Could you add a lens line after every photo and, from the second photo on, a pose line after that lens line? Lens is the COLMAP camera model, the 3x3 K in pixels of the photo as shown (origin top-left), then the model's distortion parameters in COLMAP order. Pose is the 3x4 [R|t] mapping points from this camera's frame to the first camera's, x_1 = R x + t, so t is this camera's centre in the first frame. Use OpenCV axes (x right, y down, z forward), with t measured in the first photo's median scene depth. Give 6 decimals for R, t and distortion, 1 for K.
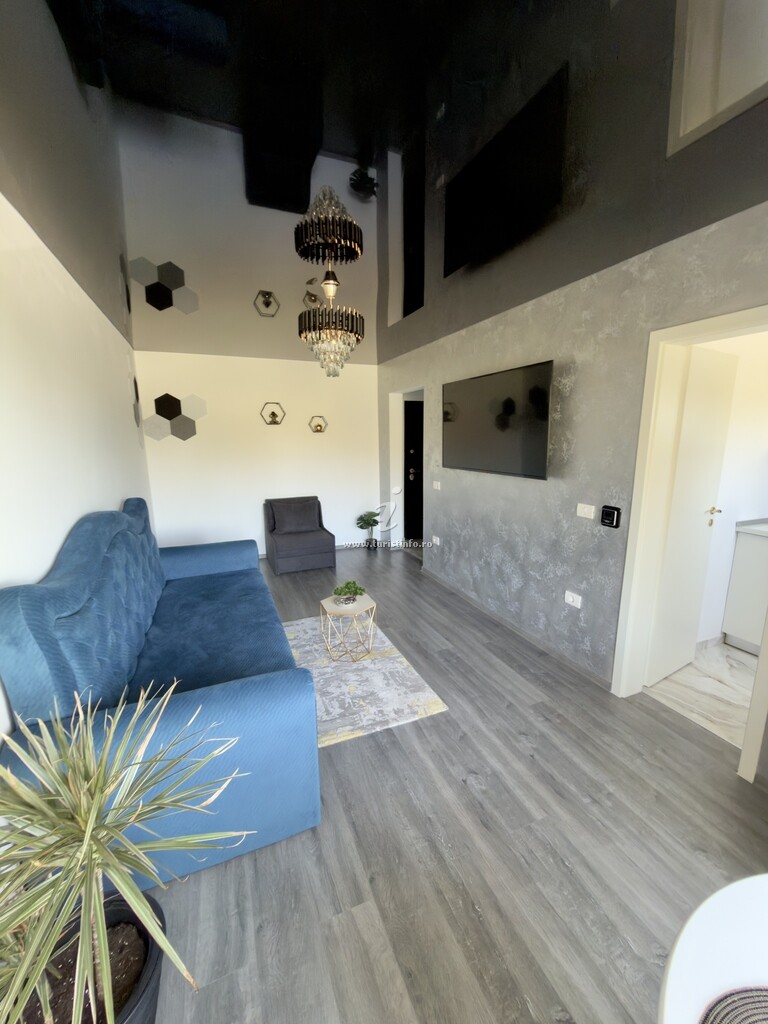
lens RADIAL K [[408.8, 0, 384.0], [0, 408.8, 512.0], [0, 0, 1]] dist [-0.001659, 0.000069]
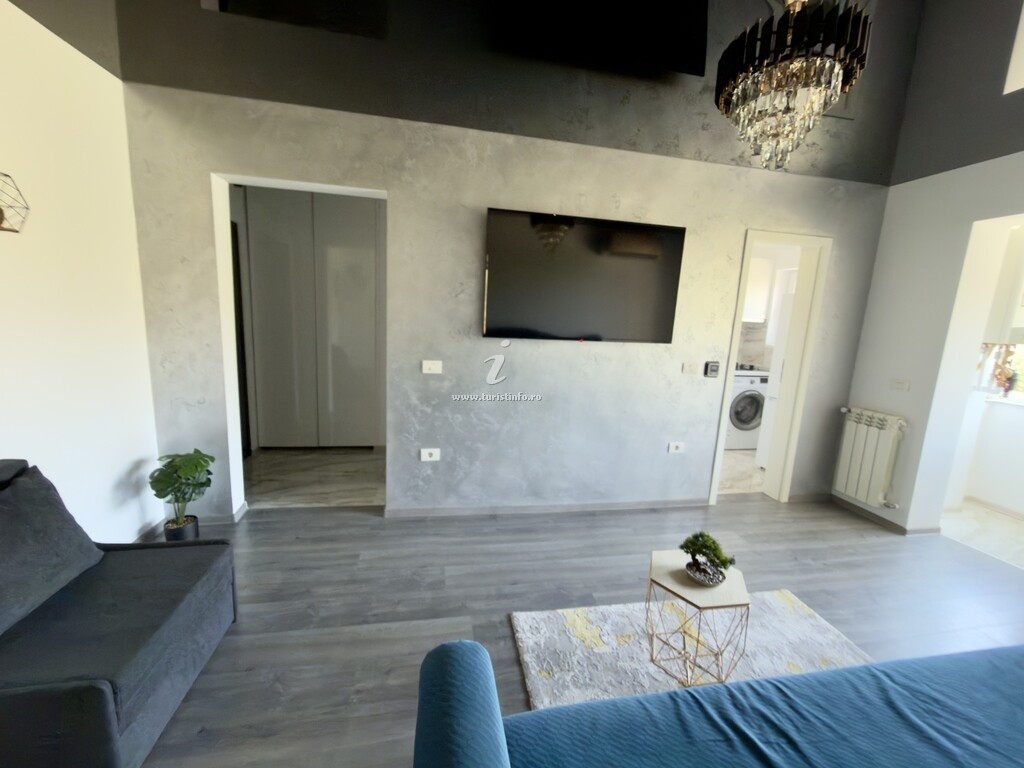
lens RADIAL K [[408.8, 0, 513.5], [0, 408.8, 381.7], [0, 0, 1]] dist [-0.001659, 0.000069]
pose [[0.200487, -0.140032, 0.969637, -0.464392], [0.128163, 0.984975, 0.115748, -0.102716], [-0.971277, 0.101065, 0.215422, 0.774225]]
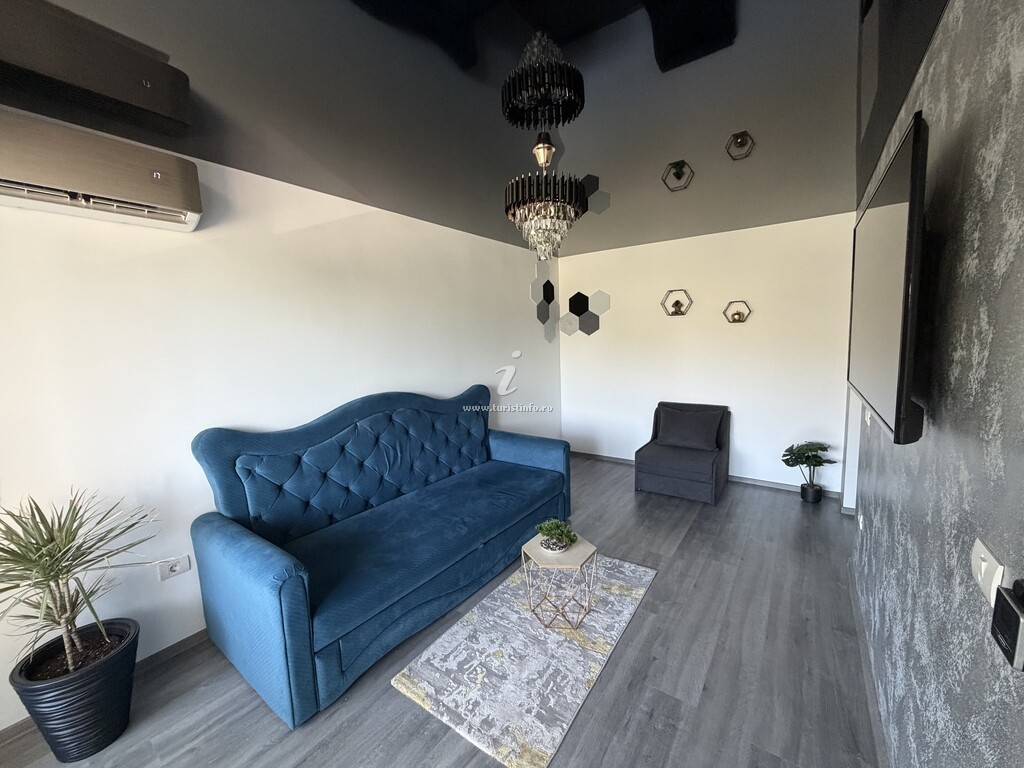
lens RADIAL K [[410.0, 0, 518.9], [0, 410.0, 385.2], [0, 0, 1]] dist [-0.009141, -0.000251]
pose [[0.540105, 0.089180, -0.836860, 0.334985], [-0.130823, 0.991179, 0.021192, -0.057338], [0.831368, 0.098035, 0.547007, 0.345323]]
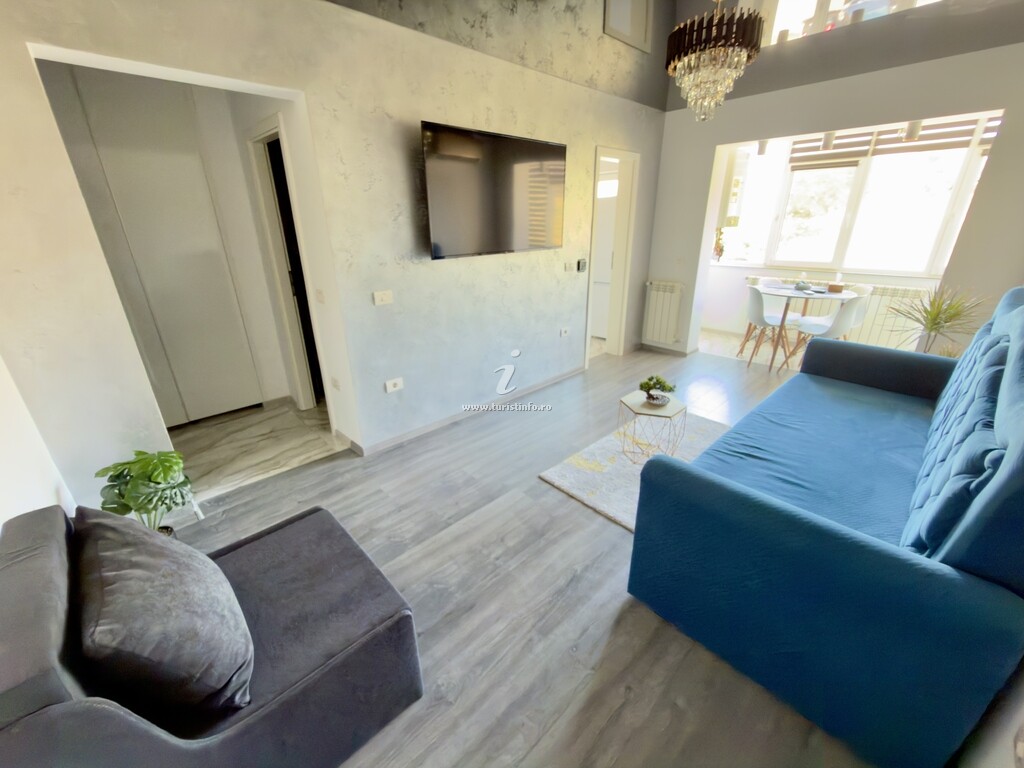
lens RADIAL K [[408.8, 0, 513.5], [0, 408.8, 381.7], [0, 0, 1]] dist [-0.001659, 0.000069]
pose [[-0.364392, -0.329798, 0.870891, -0.523468], [0.186849, 0.890279, 0.415320, -0.174876], [-0.912308, 0.314064, -0.262788, 1.055045]]
